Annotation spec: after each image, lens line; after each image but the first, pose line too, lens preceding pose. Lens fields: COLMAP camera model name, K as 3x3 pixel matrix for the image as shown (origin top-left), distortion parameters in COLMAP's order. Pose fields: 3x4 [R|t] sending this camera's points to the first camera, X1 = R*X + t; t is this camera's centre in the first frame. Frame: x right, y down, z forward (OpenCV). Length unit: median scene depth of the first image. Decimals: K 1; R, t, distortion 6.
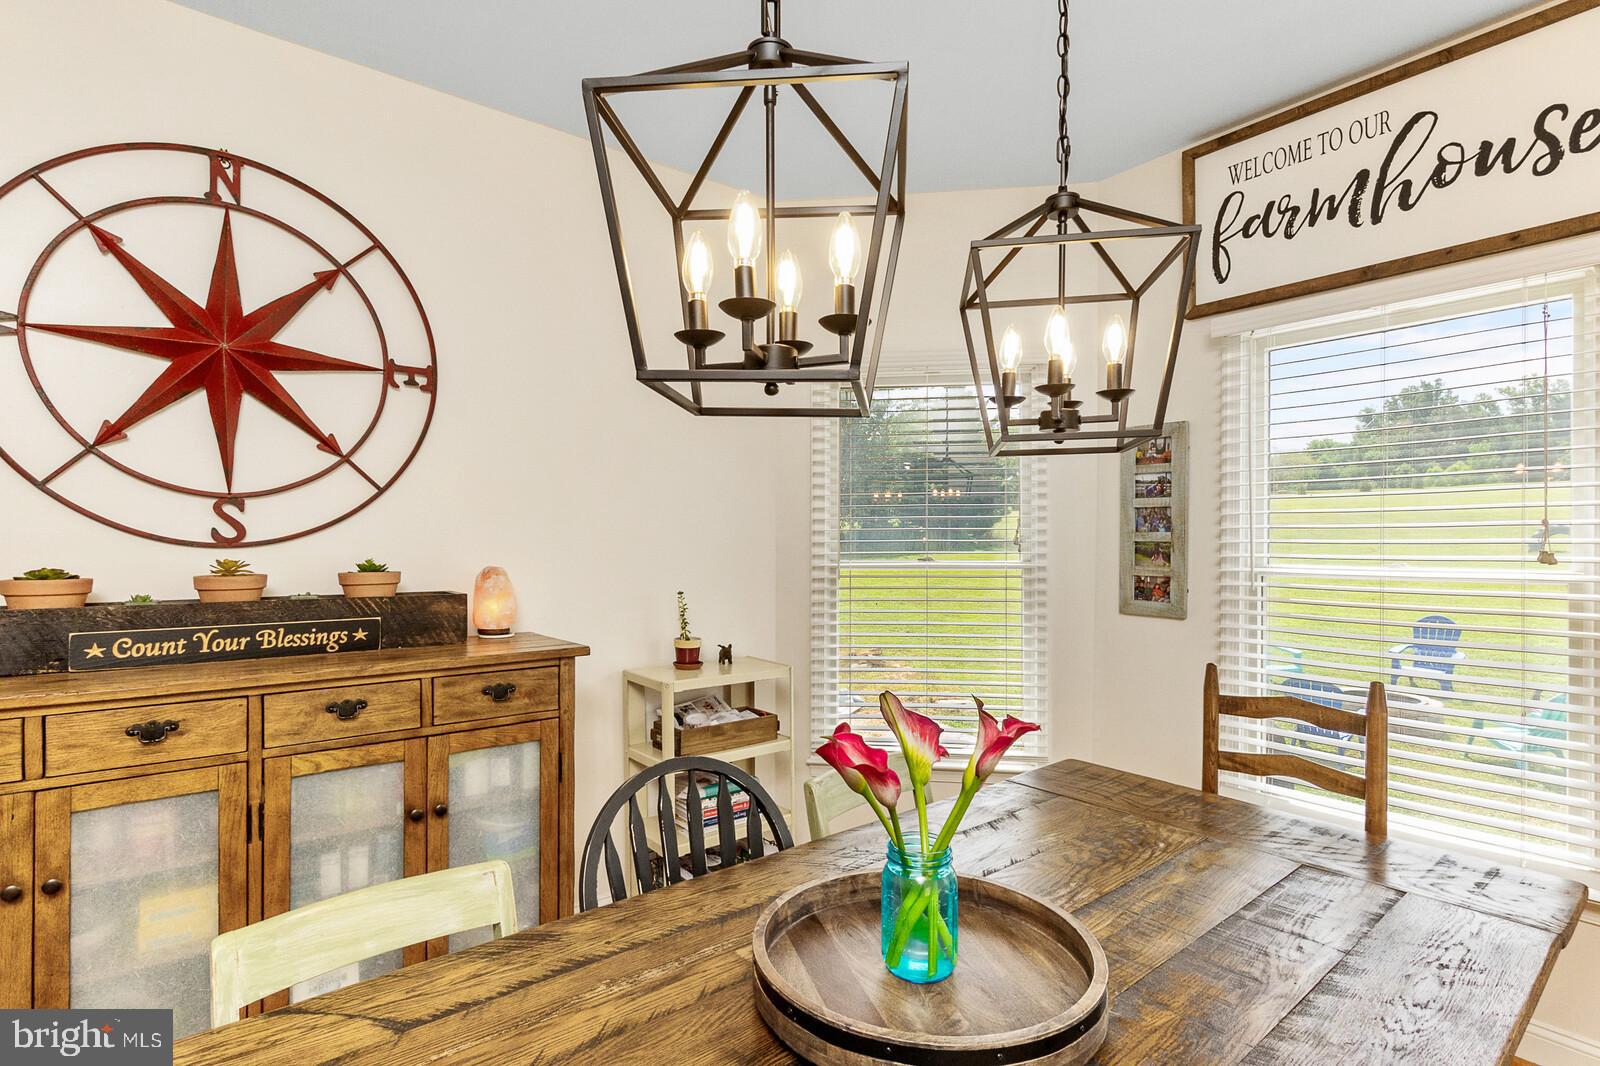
lens RADIAL K [[783.5, 0, 797.6], [0, 783.5, 537.3], [0, 0, 1]] dist [-0.001503, -0.001277]
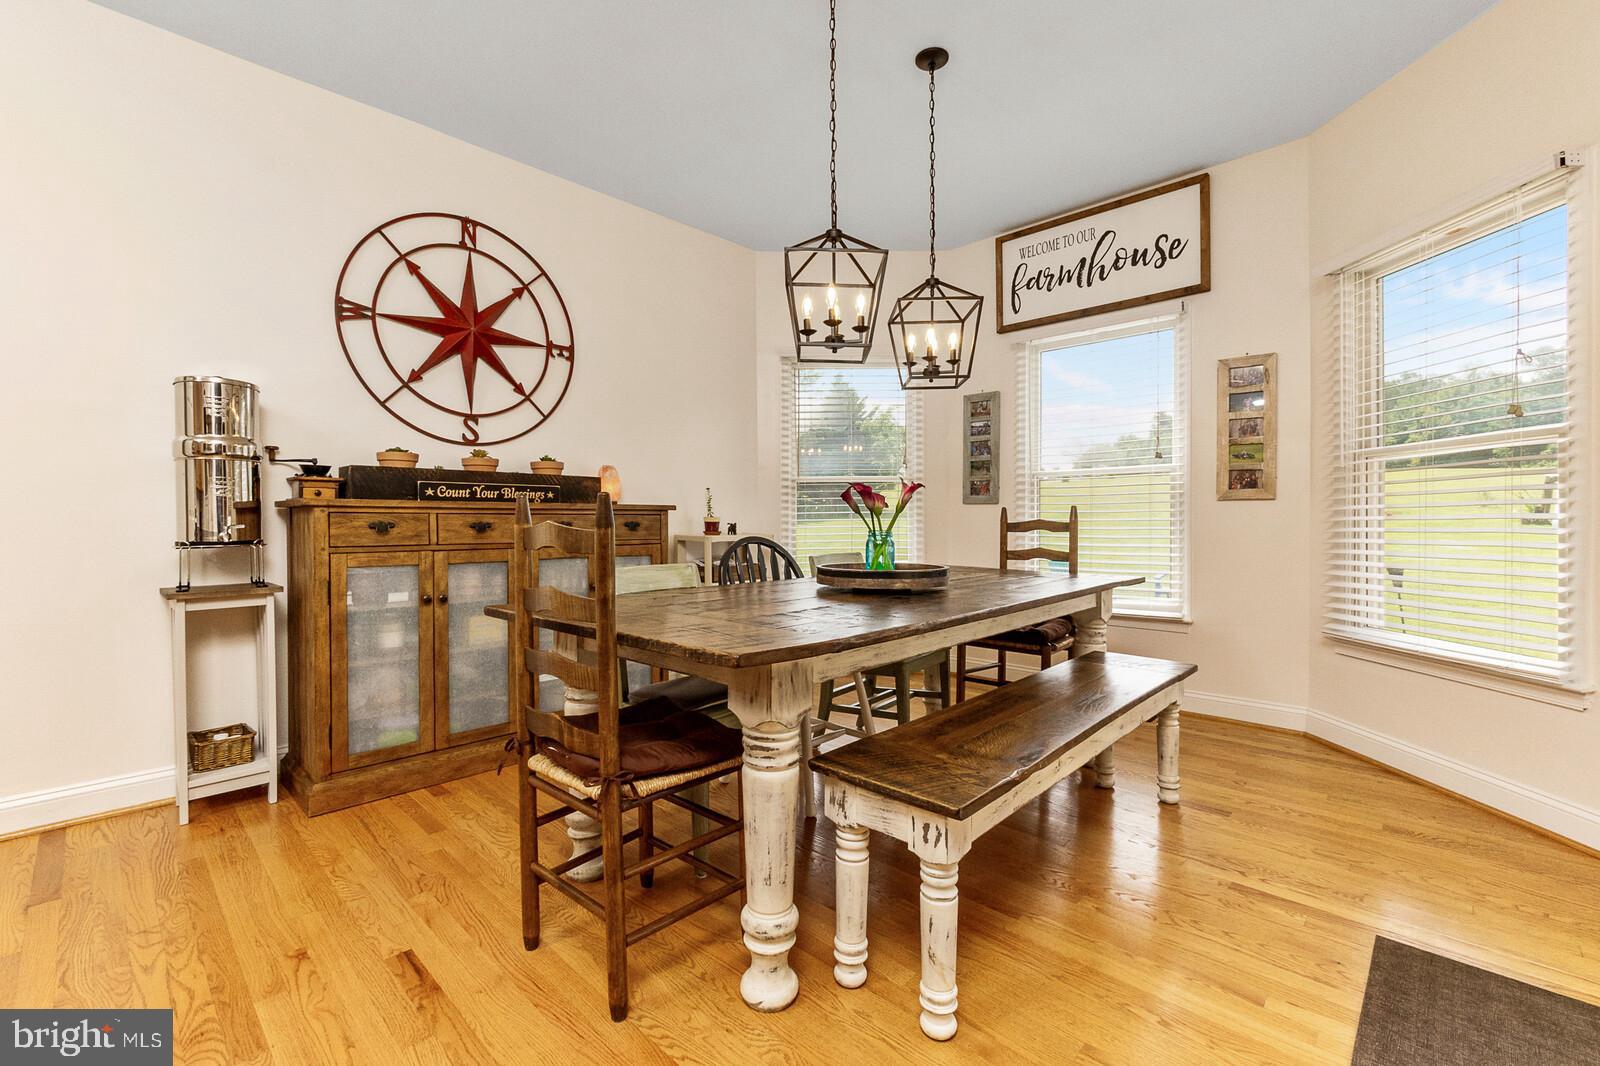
lens RADIAL K [[685.8, 0, 798.6], [0, 685.8, 519.3], [0, 0, 1]] dist [-0.010786, 0.001208]
pose [[0.990105, -0.003608, 0.140282, -0.219836], [0.002914, 0.999983, 0.005148, 0.173576], [-0.140298, -0.004689, 0.990098, -0.616254]]
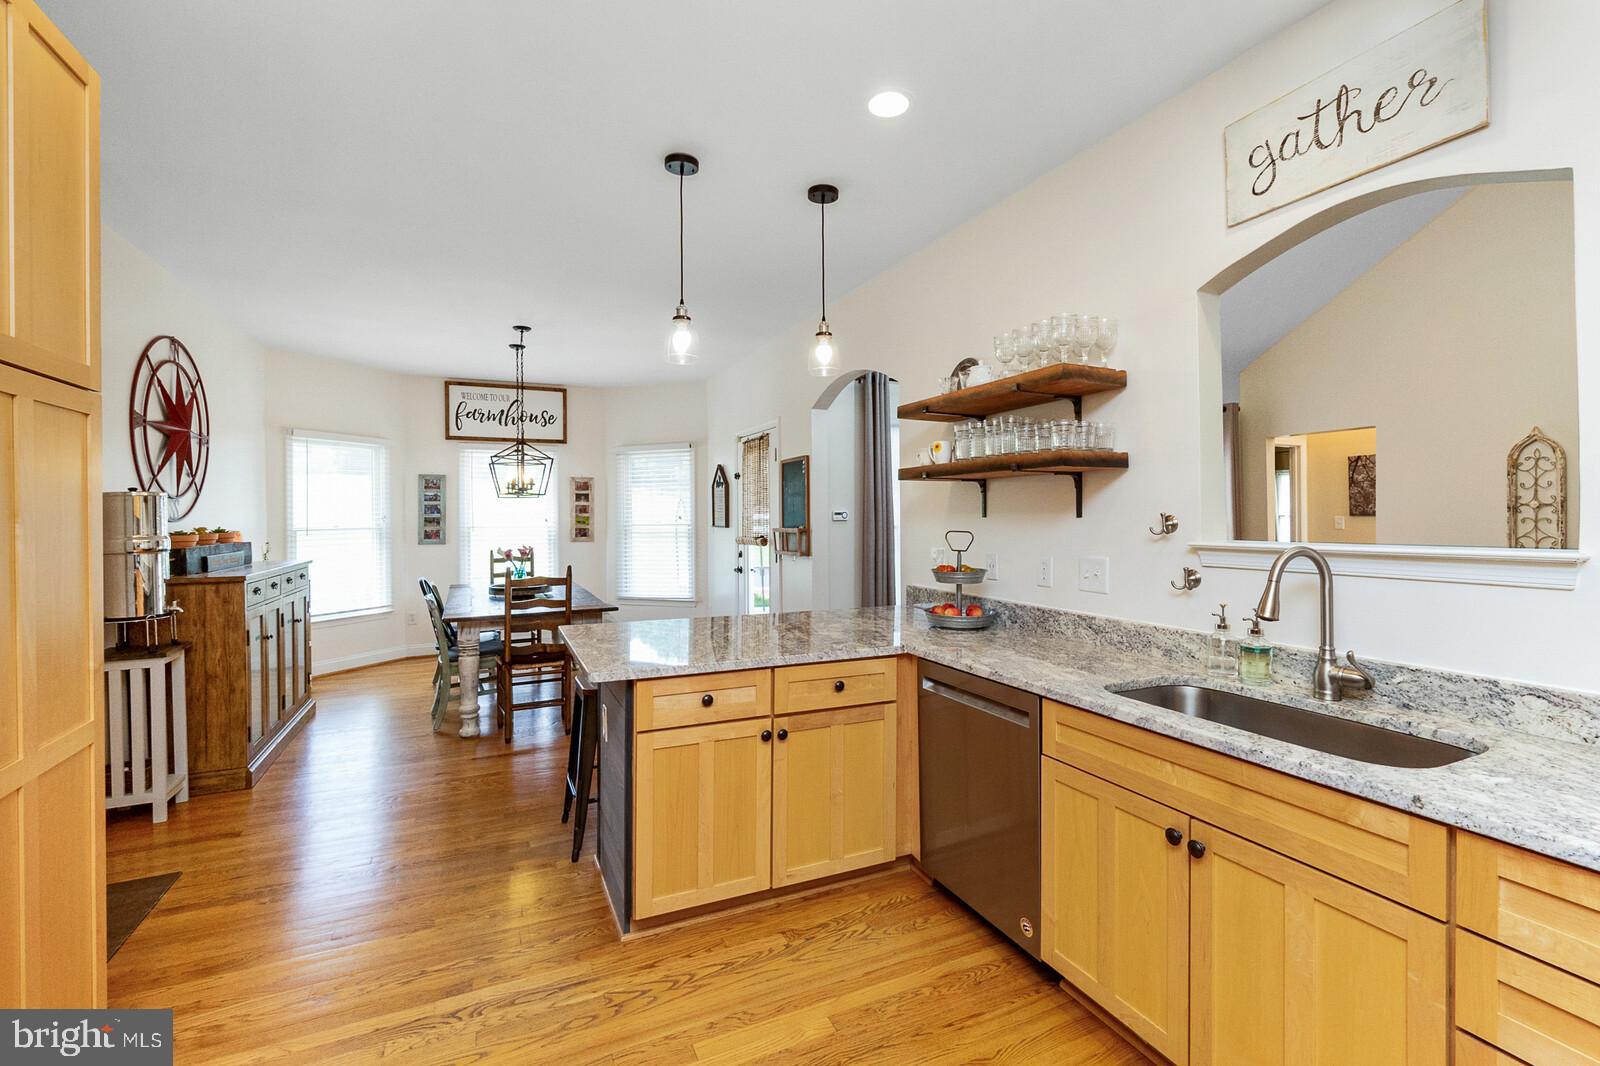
lens RADIAL K [[685.8, 0, 785.0], [0, 685.8, 511.7], [0, 0, 1]] dist [-0.010786, 0.001208]
pose [[0.255181, 0.001843, 0.966891, -2.124750], [0.003886, 0.999988, -0.002932, -0.004119], [-0.966885, 0.004505, 0.255171, -1.103575]]
